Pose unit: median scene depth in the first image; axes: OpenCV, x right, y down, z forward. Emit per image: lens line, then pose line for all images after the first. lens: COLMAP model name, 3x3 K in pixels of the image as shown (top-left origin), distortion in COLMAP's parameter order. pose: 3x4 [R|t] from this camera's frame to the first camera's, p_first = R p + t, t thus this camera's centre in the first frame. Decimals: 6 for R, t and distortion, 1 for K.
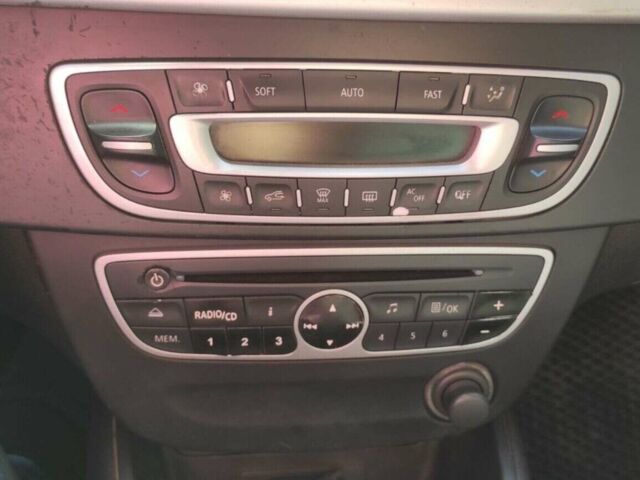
lens RADIAL K [[795.4, 0, 320.0], [0, 795.4, 240.0], [0, 0, 1]] dist [0.009183, -0.000181]
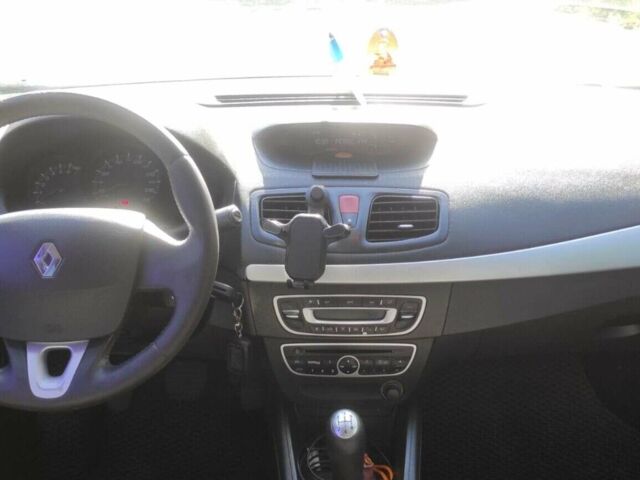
lens RADIAL K [[795.4, 0, 320.0], [0, 795.4, 240.0], [0, 0, 1]] dist [0.009183, -0.000181]
pose [[0.991093, -0.001259, -0.133166, 0.372558], [-0.013682, 0.993702, -0.111218, -0.051687], [0.132468, 0.112049, 0.984834, -2.577146]]
